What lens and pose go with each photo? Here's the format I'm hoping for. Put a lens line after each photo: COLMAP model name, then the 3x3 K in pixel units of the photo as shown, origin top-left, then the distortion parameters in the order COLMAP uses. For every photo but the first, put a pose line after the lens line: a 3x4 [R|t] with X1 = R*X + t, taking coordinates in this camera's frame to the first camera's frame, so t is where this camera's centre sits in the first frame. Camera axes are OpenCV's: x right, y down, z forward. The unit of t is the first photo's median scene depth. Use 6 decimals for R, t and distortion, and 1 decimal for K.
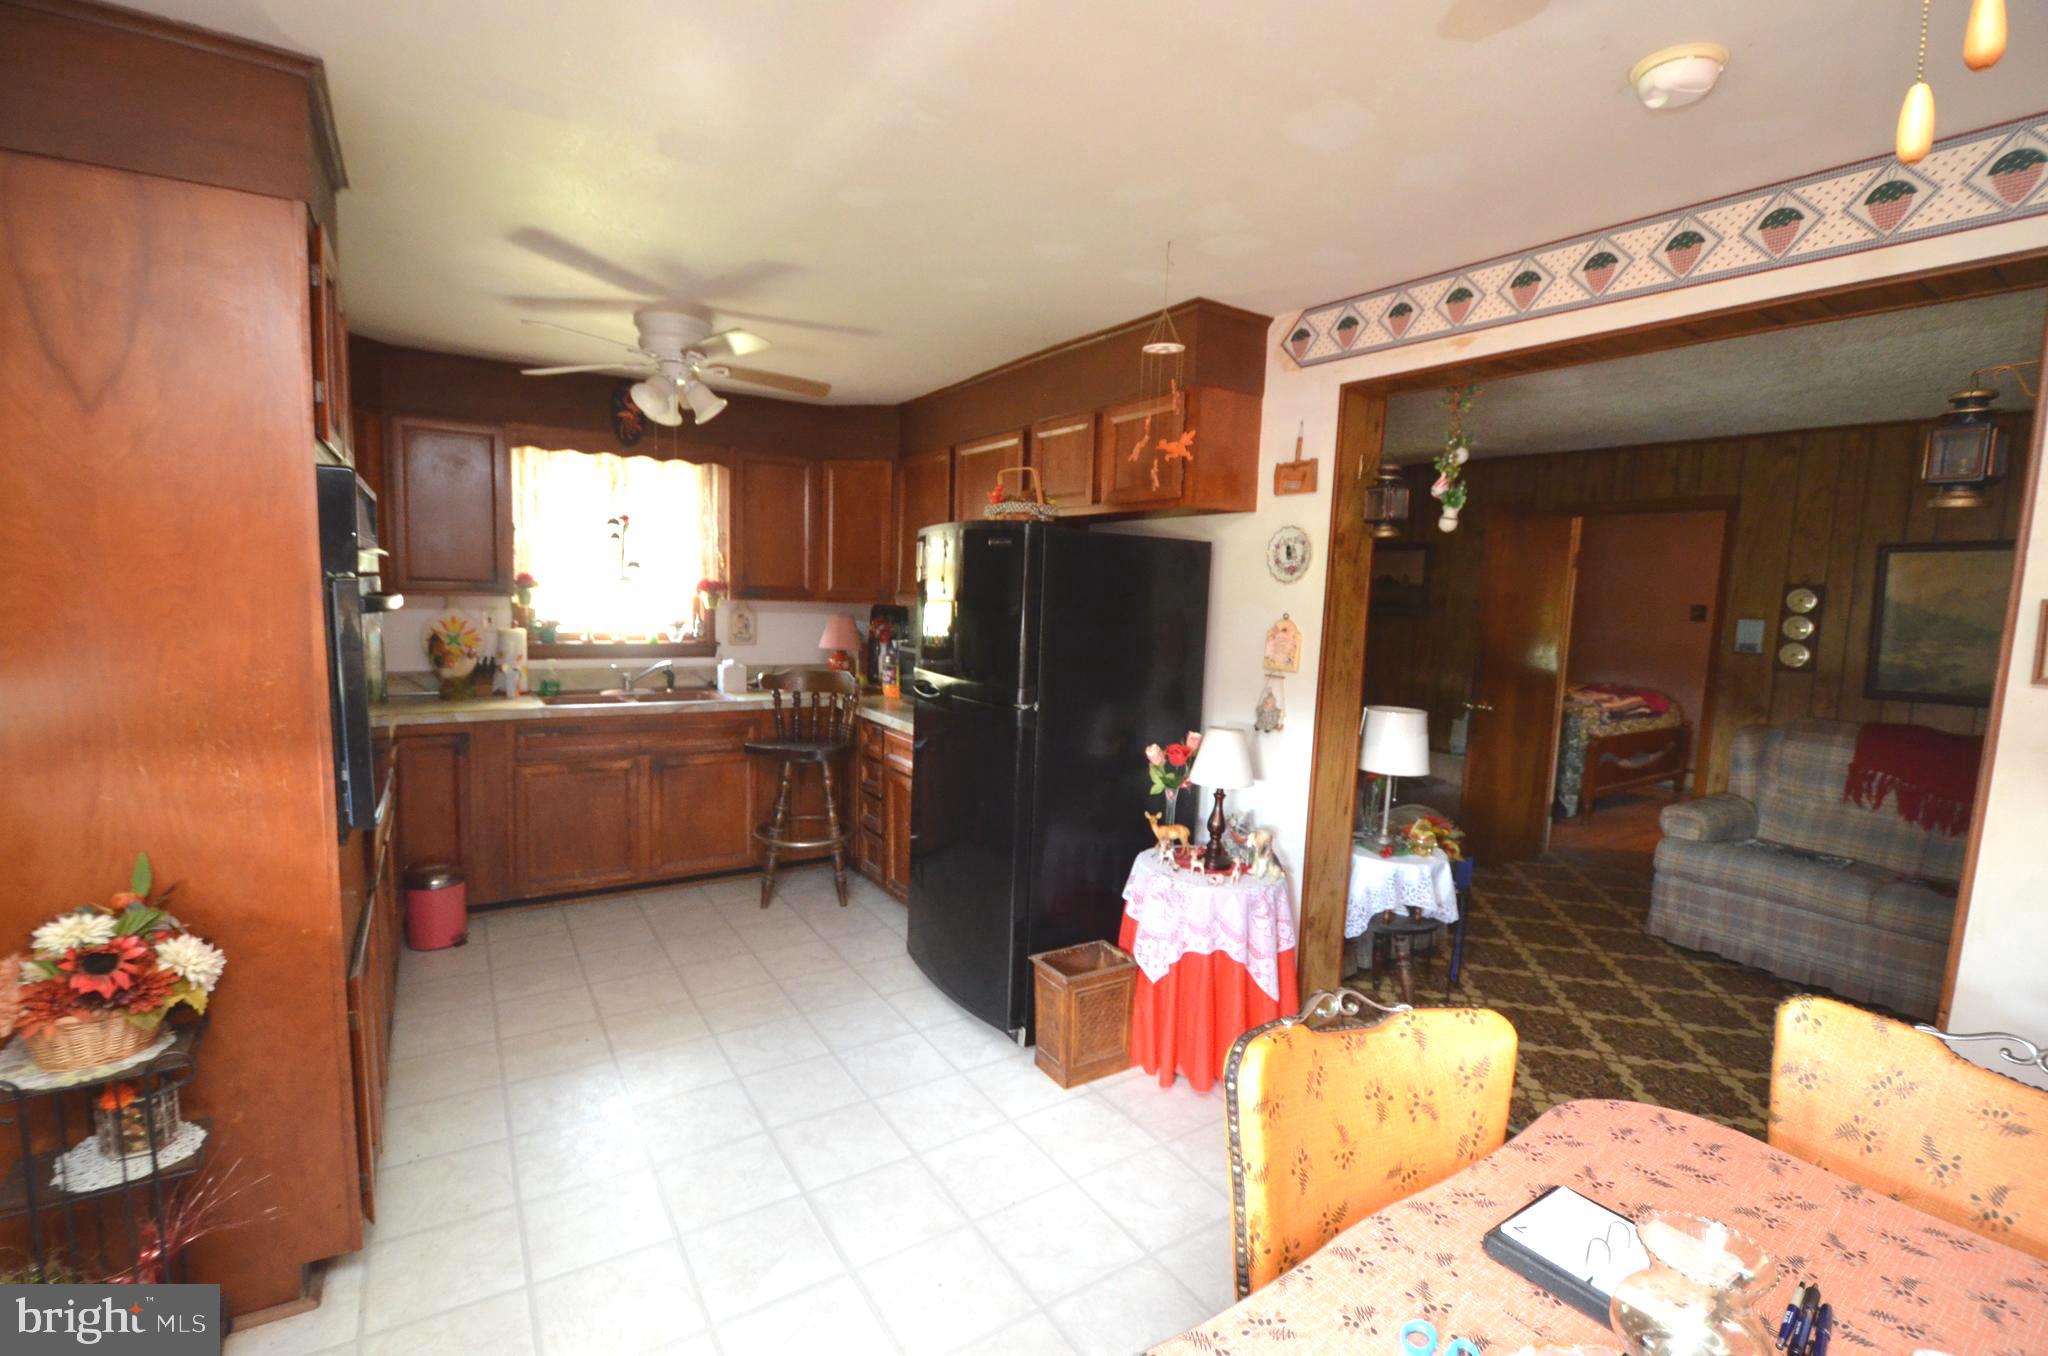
lens RADIAL K [[889.3, 0, 1025.7], [0, 889.3, 689.0], [0, 0, 1]] dist [0.011719, -0.022043]
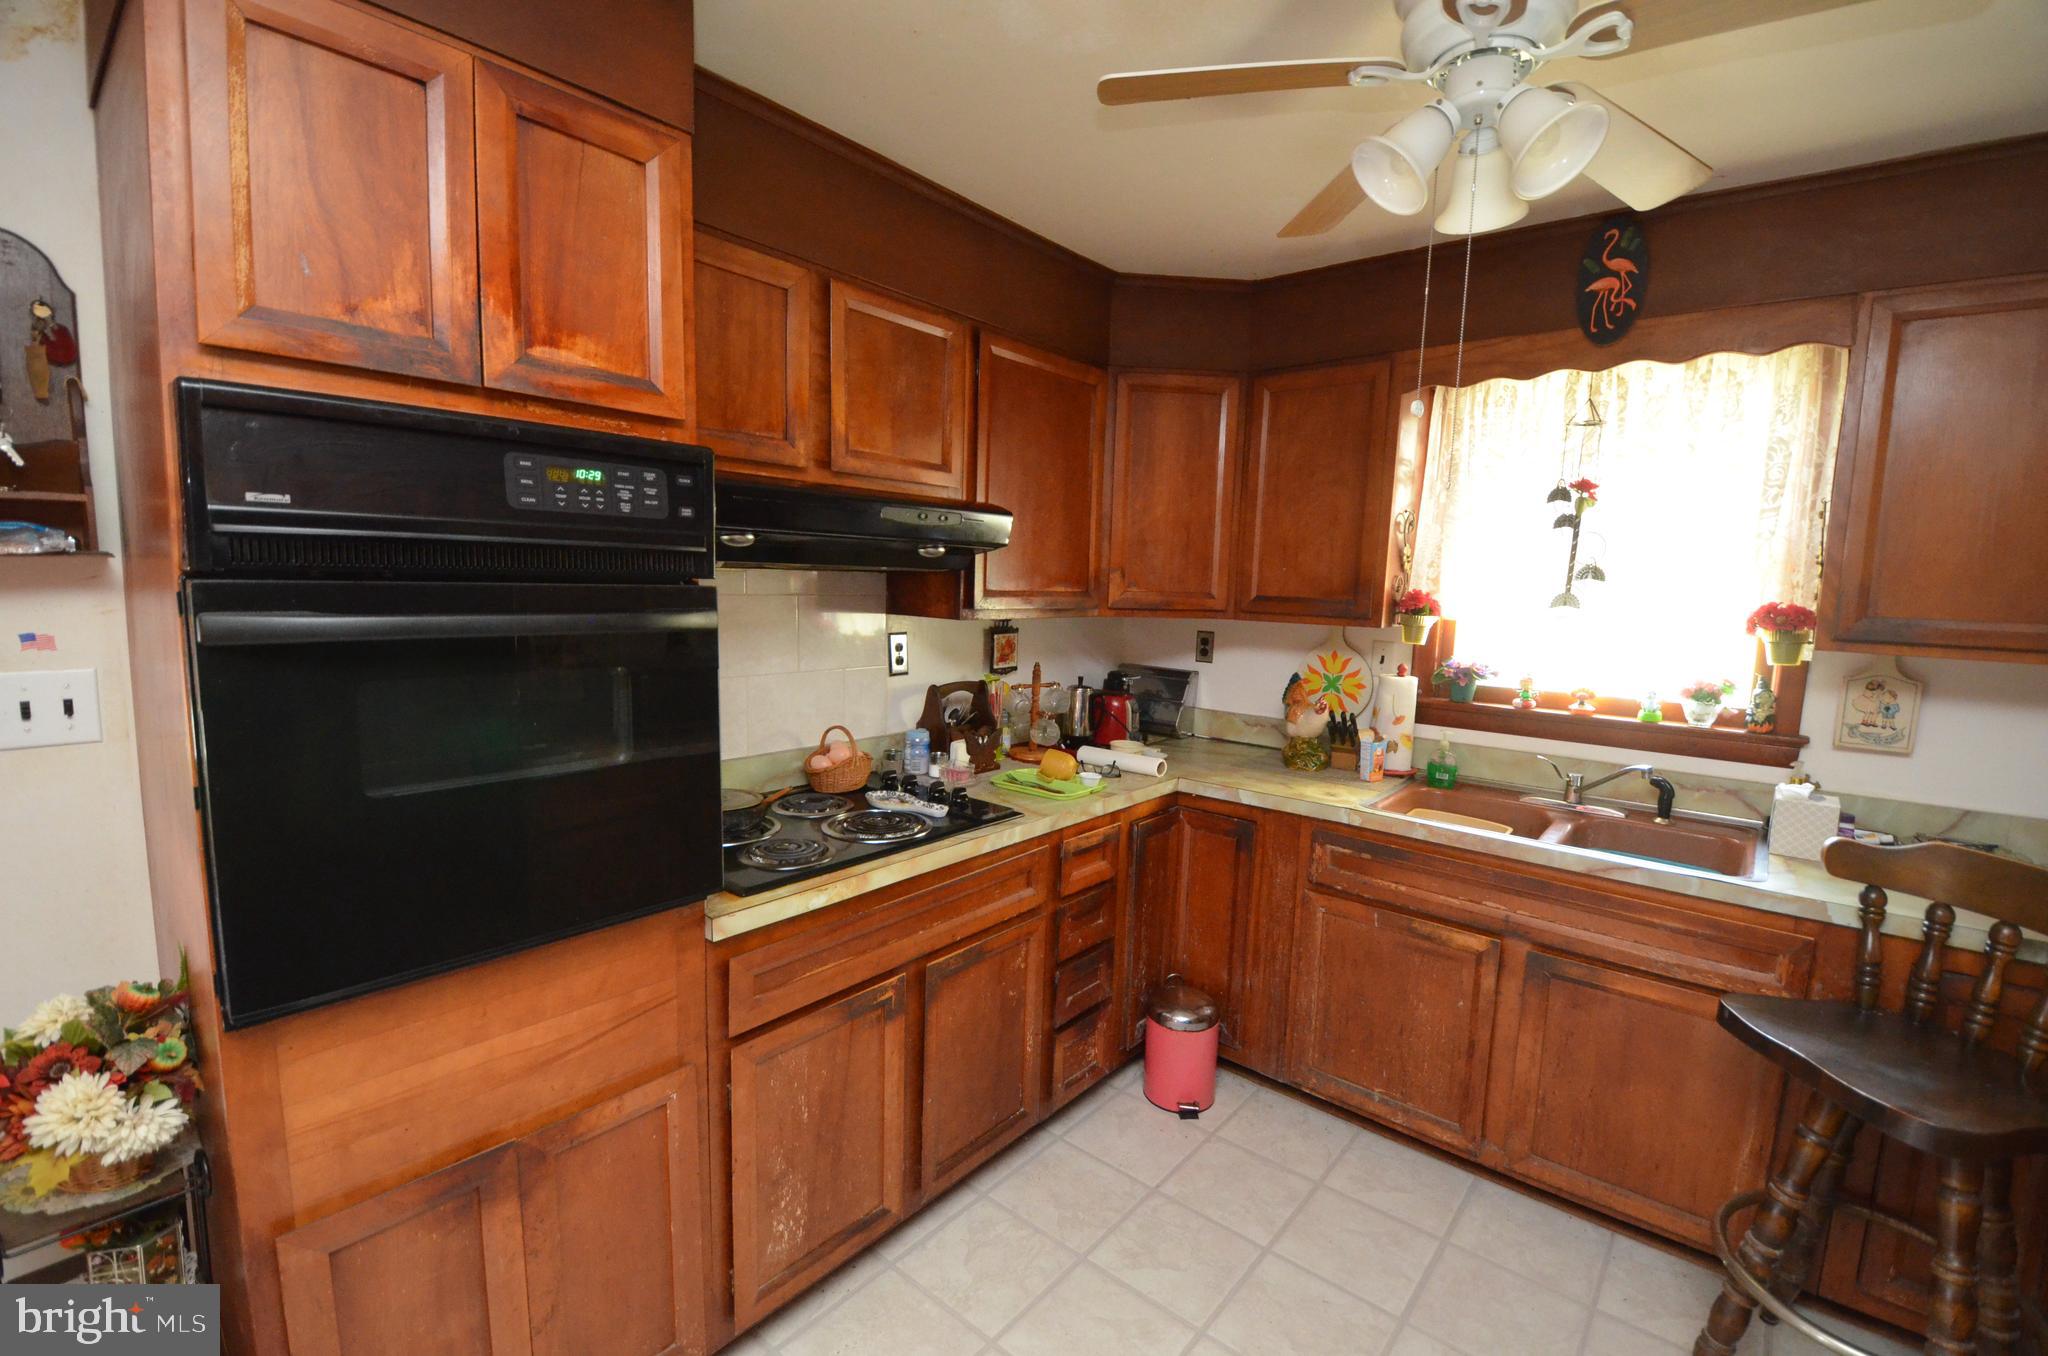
lens RADIAL K [[889.3, 0, 1025.7], [0, 889.3, 689.0], [0, 0, 1]] dist [0.011719, -0.022043]
pose [[0.291212, 0.095959, -0.951834, -0.032722], [-0.127084, 0.990019, 0.060928, -0.063832], [0.948180, 0.103220, 0.300501, 0.555961]]
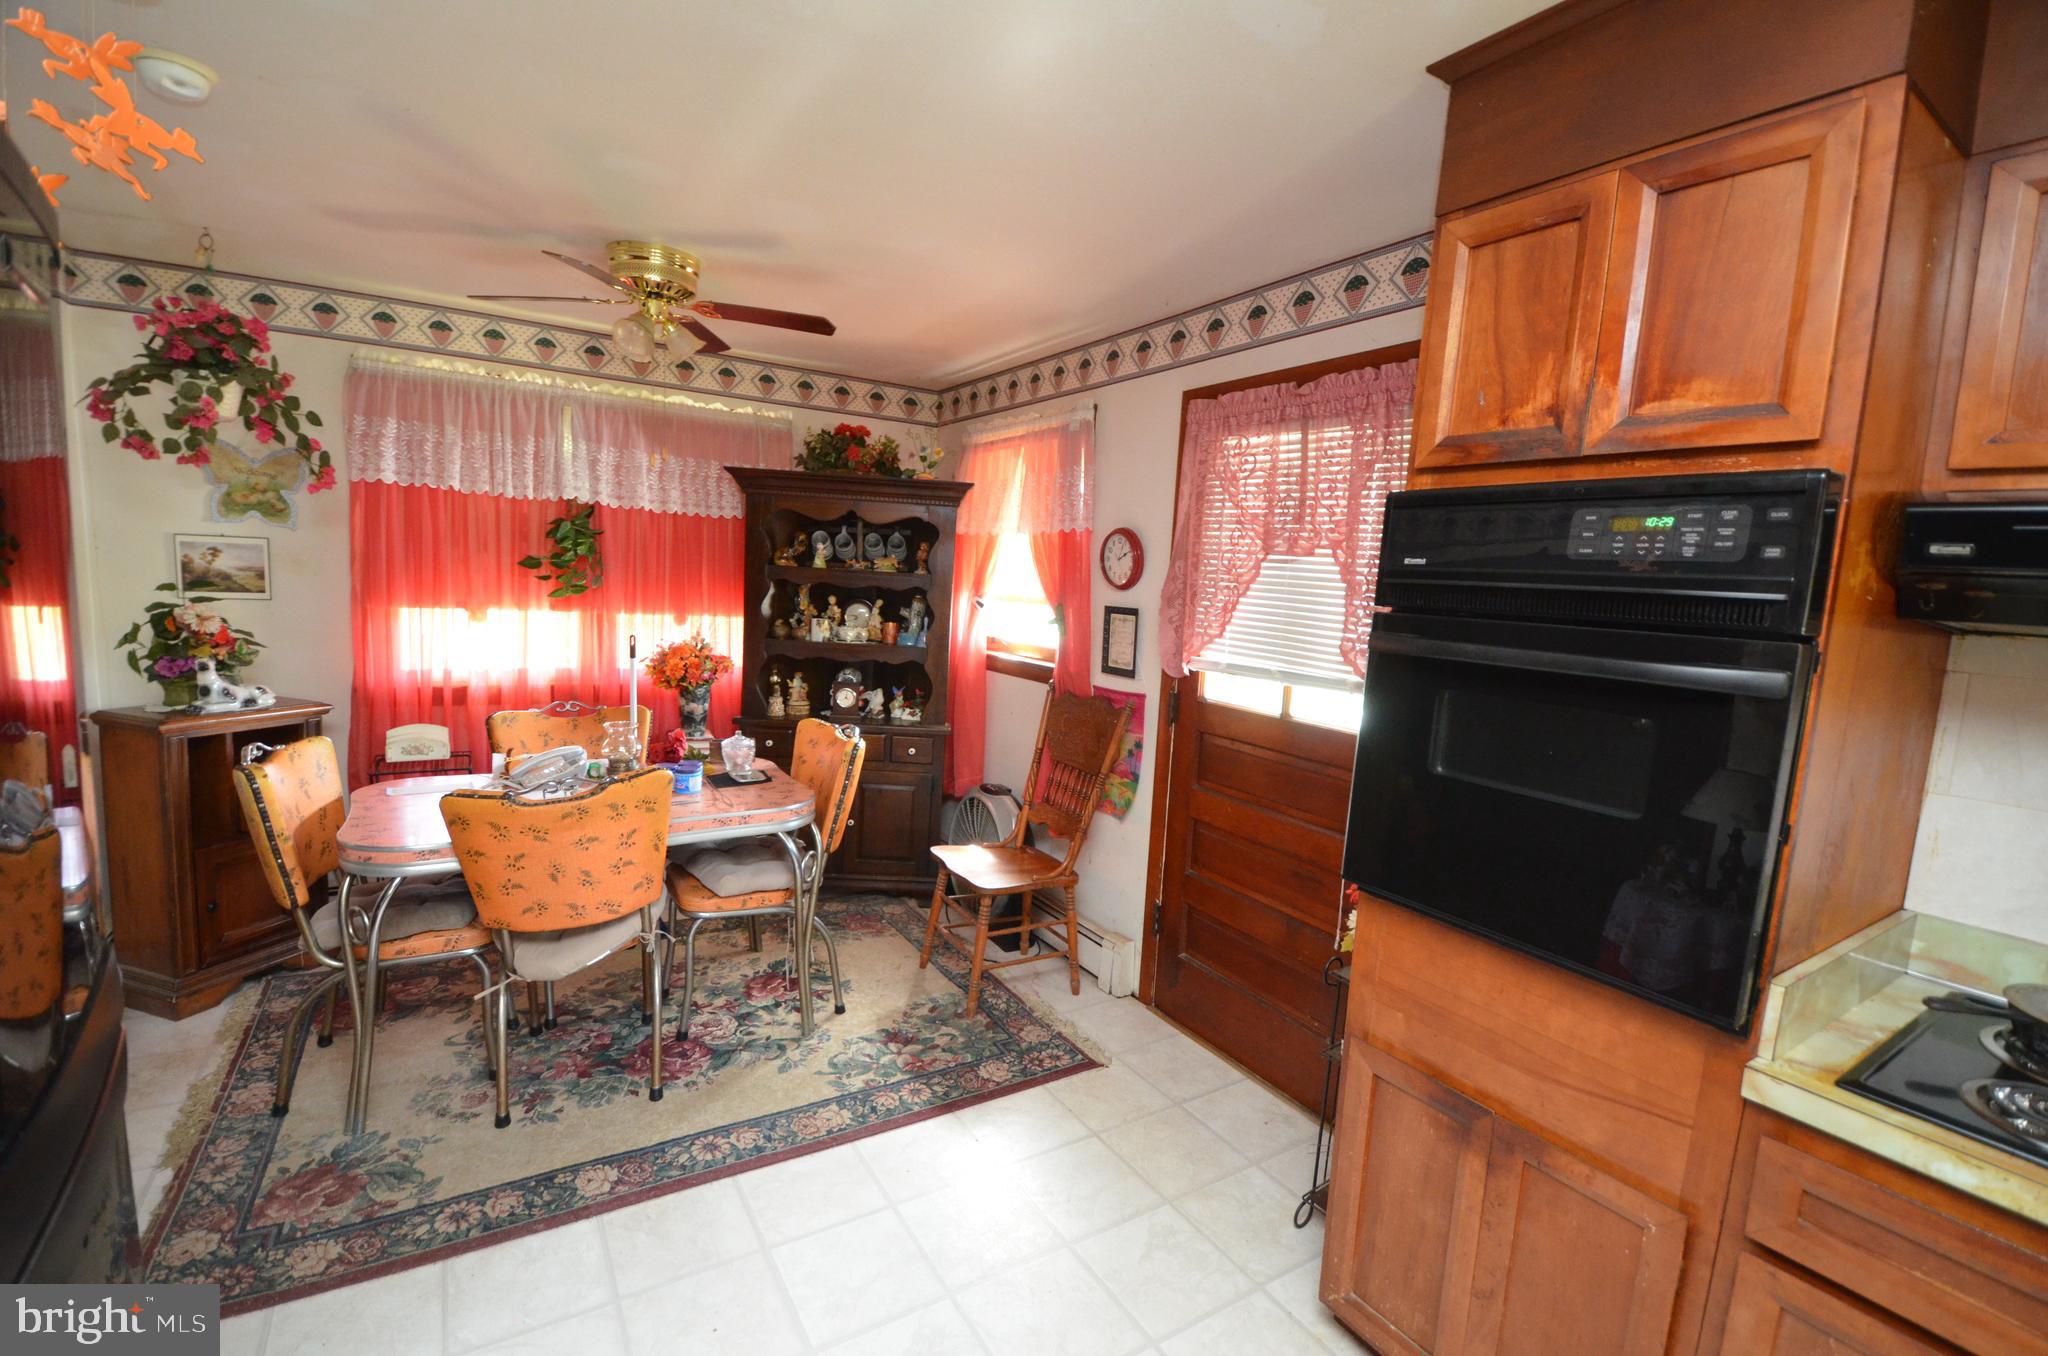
lens RADIAL K [[889.3, 0, 1025.7], [0, 889.3, 689.0], [0, 0, 1]] dist [0.011719, -0.022043]
pose [[-0.995783, -0.091441, 0.007394, -0.168594], [-0.087162, 0.968162, 0.234659, -0.095693], [-0.028616, 0.233025, -0.972050, 0.807149]]
